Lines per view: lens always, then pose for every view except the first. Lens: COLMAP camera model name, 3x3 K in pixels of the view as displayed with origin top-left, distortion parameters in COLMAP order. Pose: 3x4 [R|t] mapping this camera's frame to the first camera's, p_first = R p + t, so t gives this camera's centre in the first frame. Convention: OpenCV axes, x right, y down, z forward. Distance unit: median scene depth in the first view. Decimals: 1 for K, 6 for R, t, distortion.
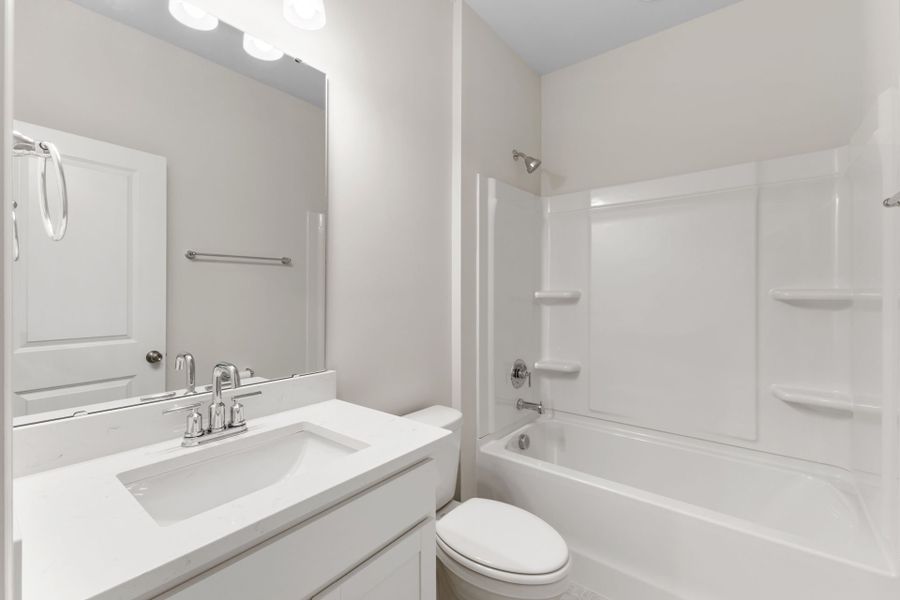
lens RADIAL K [[385.6, 0, 451.9], [0, 385.6, 297.6], [0, 0, 1]] dist [0.006315, 0.000080]
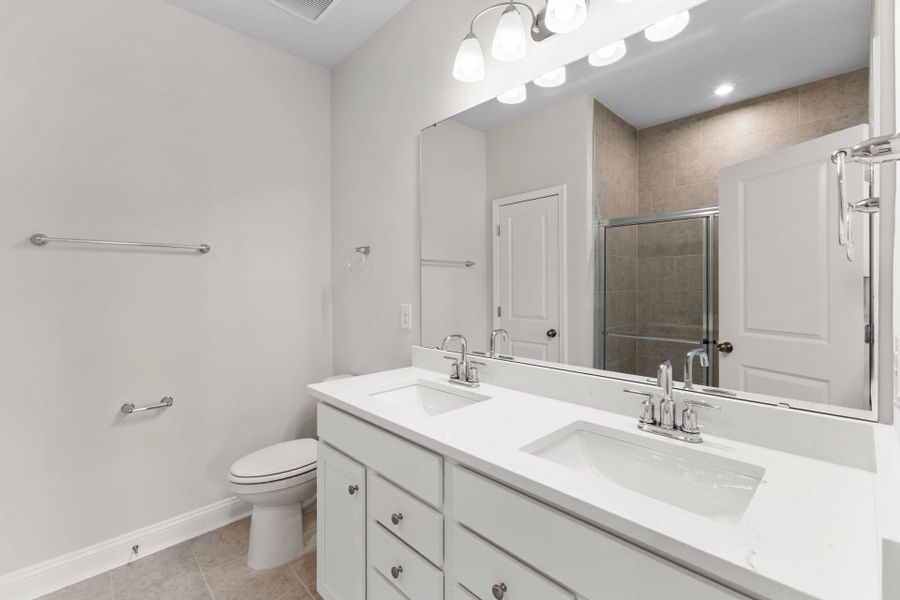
lens RADIAL K [[385.6, 0, 453.0], [0, 385.6, 292.7], [0, 0, 1]] dist [0.006315, 0.000080]
pose [[-0.122573, -0.002846, -0.992455, 0.478510], [-0.013855, 0.999903, -0.001156, 0.004253], [0.992363, 0.013608, -0.122601, 0.592369]]
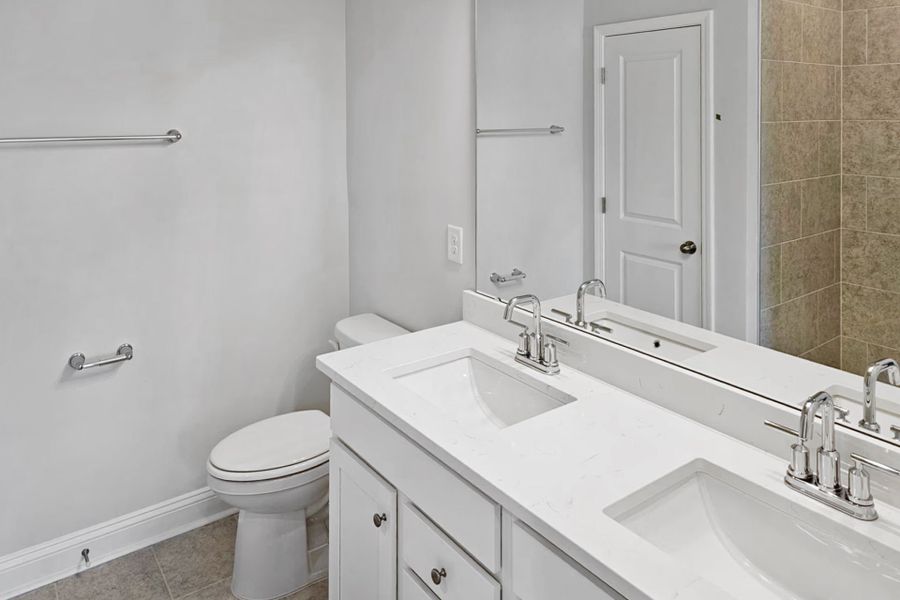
lens RADIAL K [[503.4, 0, 446.7], [0, 503.4, 303.2], [0, 0, 1]] dist [0.027786, -0.012024]
pose [[-0.247246, -0.003507, -0.968947, 0.372245], [-0.014836, 0.999890, 0.000167, 0.154386], [0.968839, 0.014417, -0.247270, 0.559943]]
